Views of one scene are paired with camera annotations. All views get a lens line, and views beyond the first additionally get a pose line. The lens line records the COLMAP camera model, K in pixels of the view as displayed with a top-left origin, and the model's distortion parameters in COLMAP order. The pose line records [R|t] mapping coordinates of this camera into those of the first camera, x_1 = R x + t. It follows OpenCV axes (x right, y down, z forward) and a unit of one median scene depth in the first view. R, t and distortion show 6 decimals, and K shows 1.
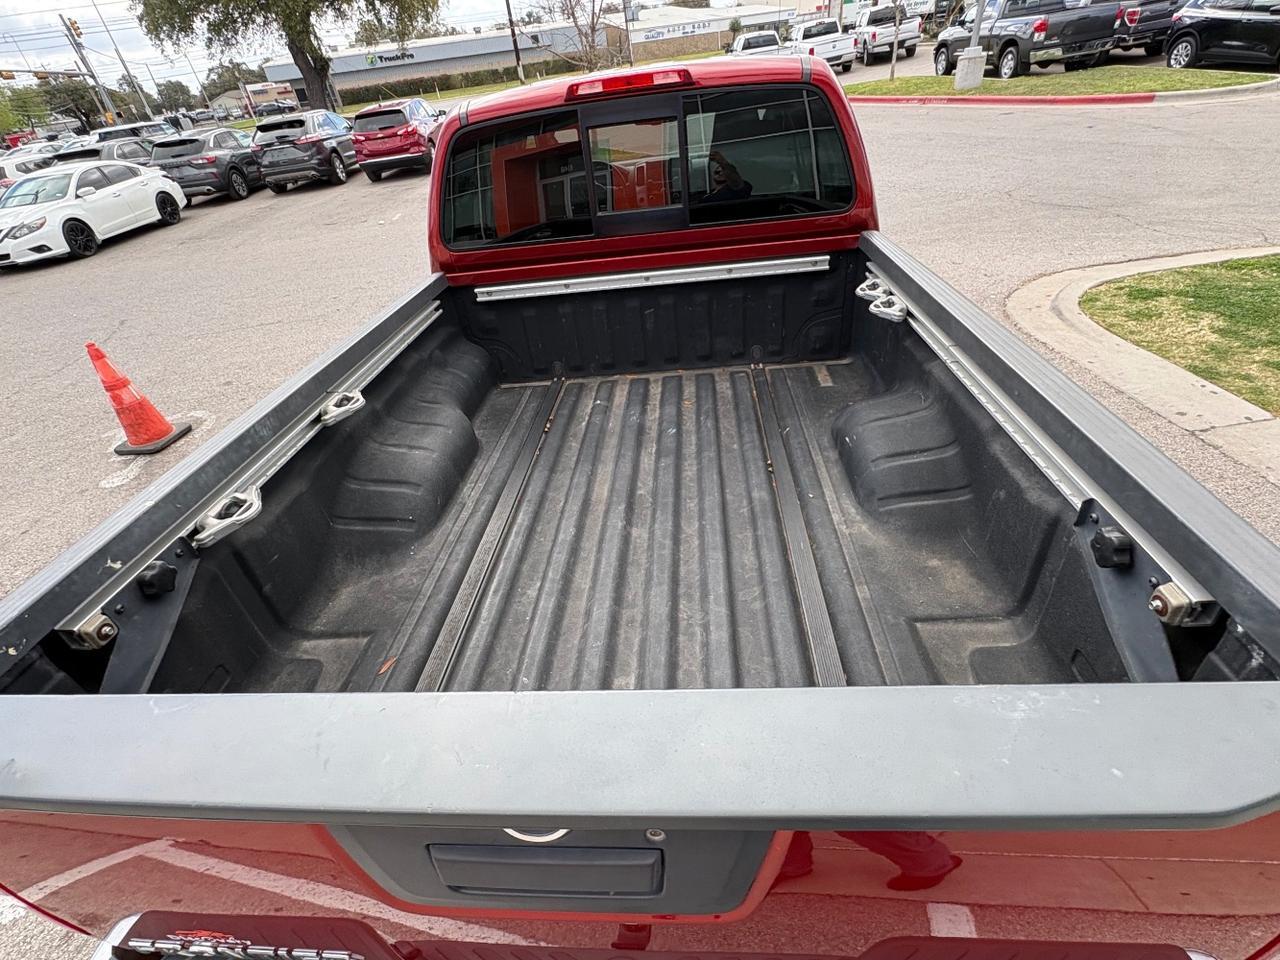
lens RADIAL K [[593.0, 0, 639.3], [0, 593.0, 480.6], [0, 0, 1]] dist [0.001003, -0.000836]
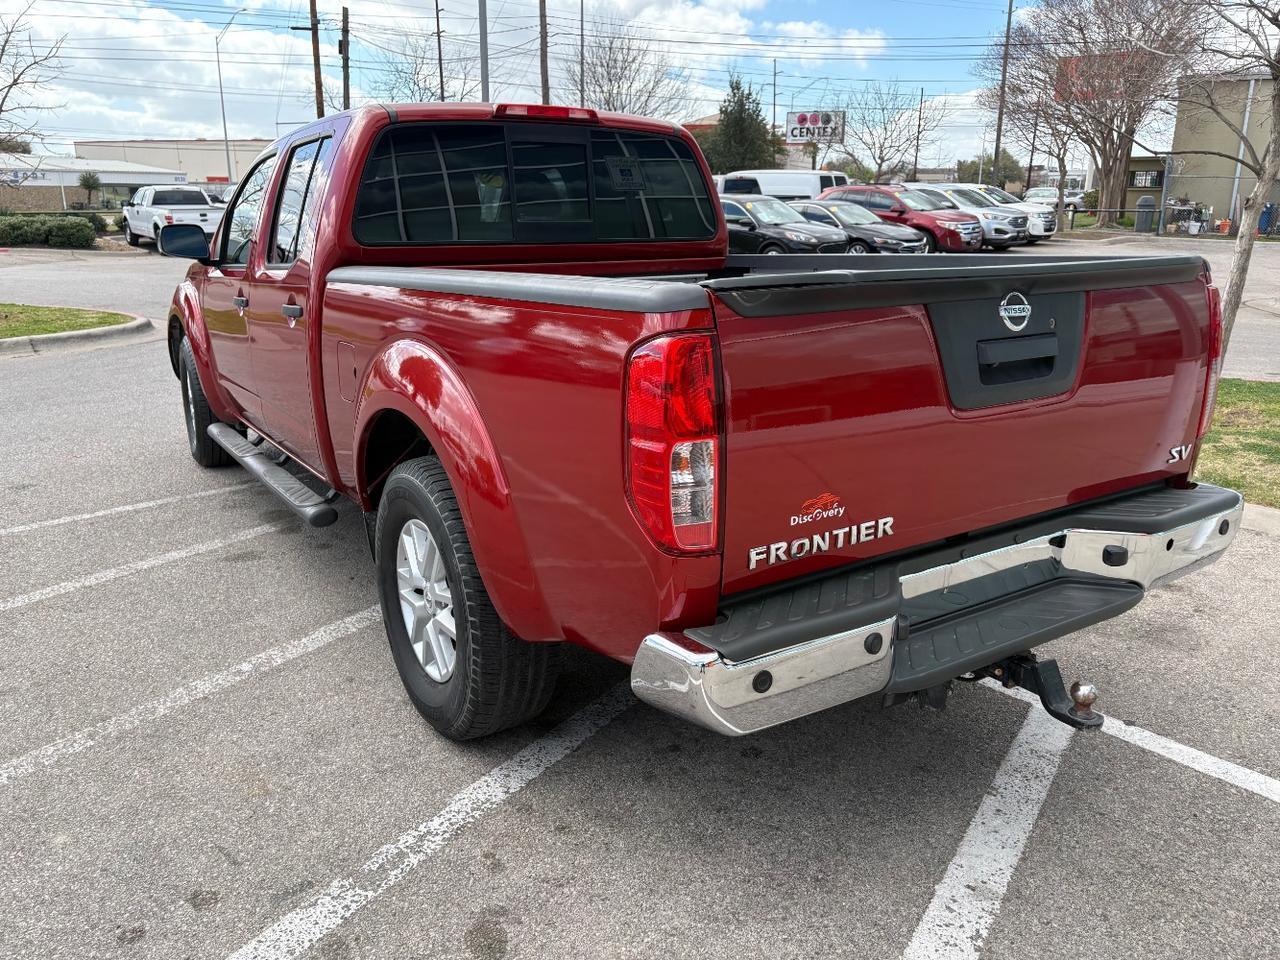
lens RADIAL K [[967.3, 0, 641.0], [0, 967.3, 465.4], [0, 0, 1]] dist [0.023477, -0.000211]
pose [[0.794961, -0.044983, 0.604991, -0.129939], [0.277240, 0.913959, -0.296339, 0.067249], [-0.539607, 0.403306, 0.739033, -0.022426]]
